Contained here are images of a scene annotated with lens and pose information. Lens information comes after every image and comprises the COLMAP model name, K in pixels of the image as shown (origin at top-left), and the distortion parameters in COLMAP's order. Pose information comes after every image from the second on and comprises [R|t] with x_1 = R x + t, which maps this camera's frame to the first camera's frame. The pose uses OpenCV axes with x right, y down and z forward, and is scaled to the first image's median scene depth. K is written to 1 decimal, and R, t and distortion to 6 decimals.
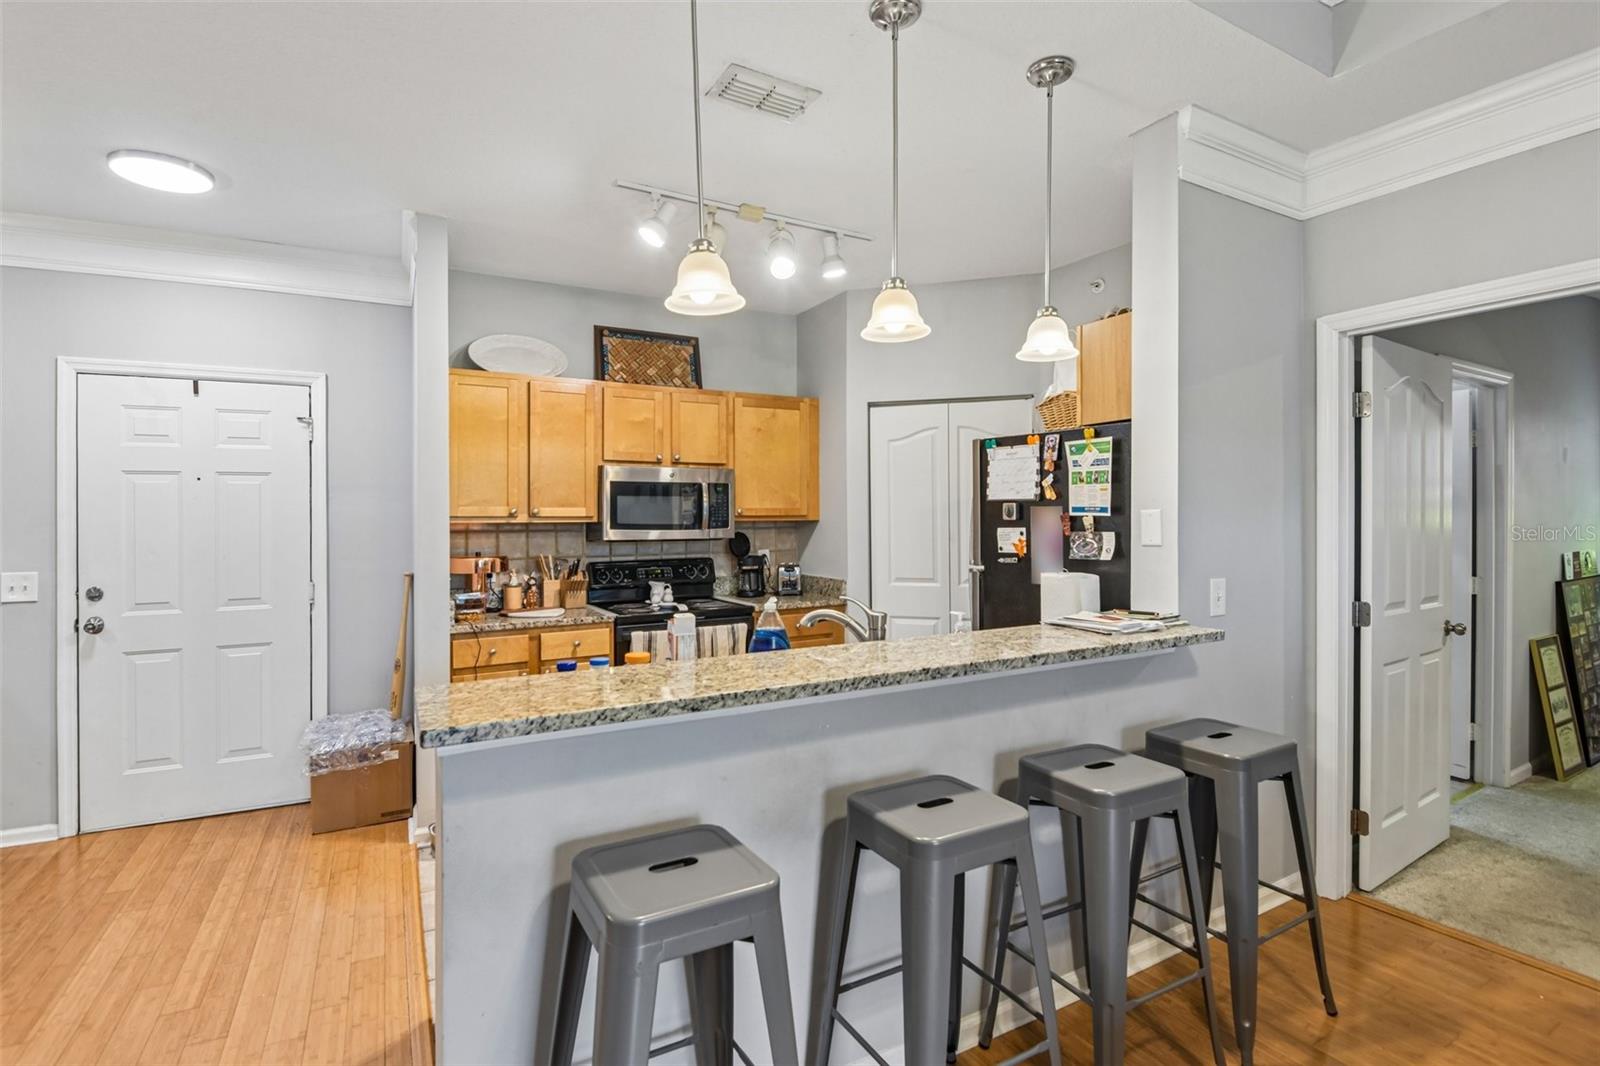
lens RADIAL K [[751.3, 0, 799.5], [0, 751.3, 516.1], [0, 0, 1]] dist [-0.044282, -0.001518]
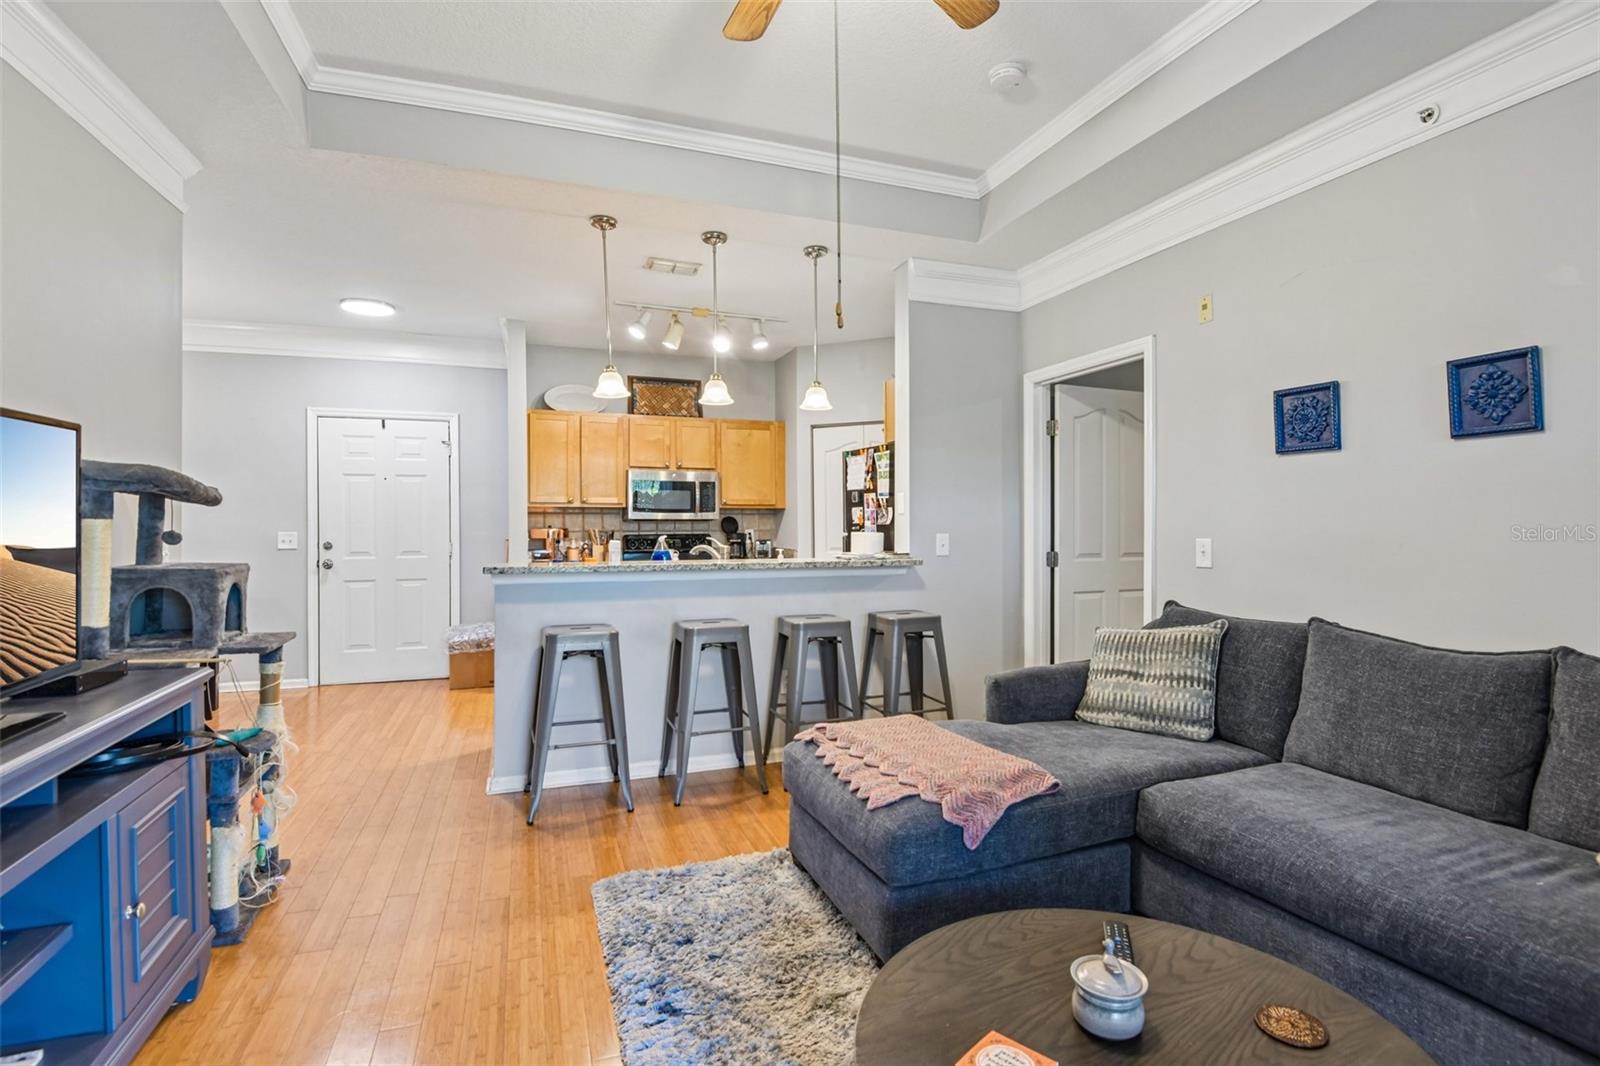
lens RADIAL K [[751.3, 0, 810.5], [0, 751.3, 543.0], [0, 0, 1]] dist [-0.044282, -0.001518]
pose [[0.990274, 0.008326, -0.138879, 0.316647], [-0.004671, 0.999635, 0.026620, 0.038585], [0.139050, -0.025712, 0.989952, -0.461915]]
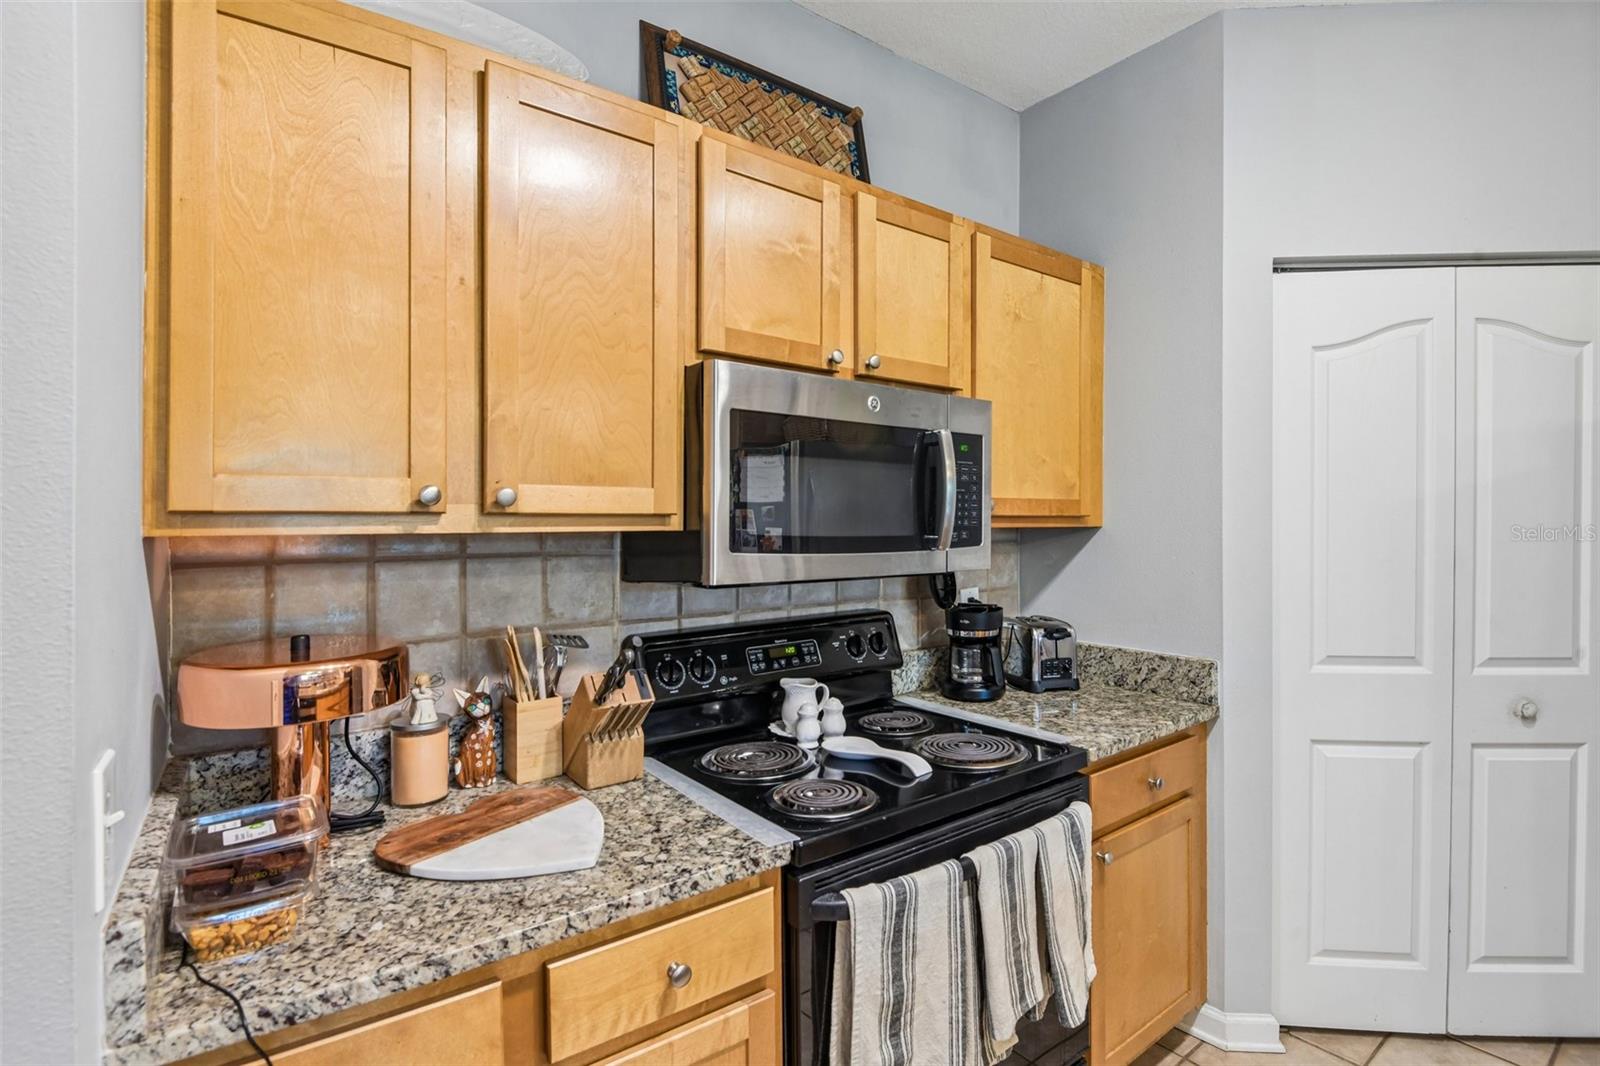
lens RADIAL K [[751.3, 0, 794.4], [0, 751.3, 527.1], [0, 0, 1]] dist [-0.044282, -0.001518]
pose [[0.991710, 0.000904, 0.128492, -0.264315], [-0.001833, 0.999973, 0.007115, 0.003649], [-0.128482, -0.007292, 0.991685, 0.658613]]
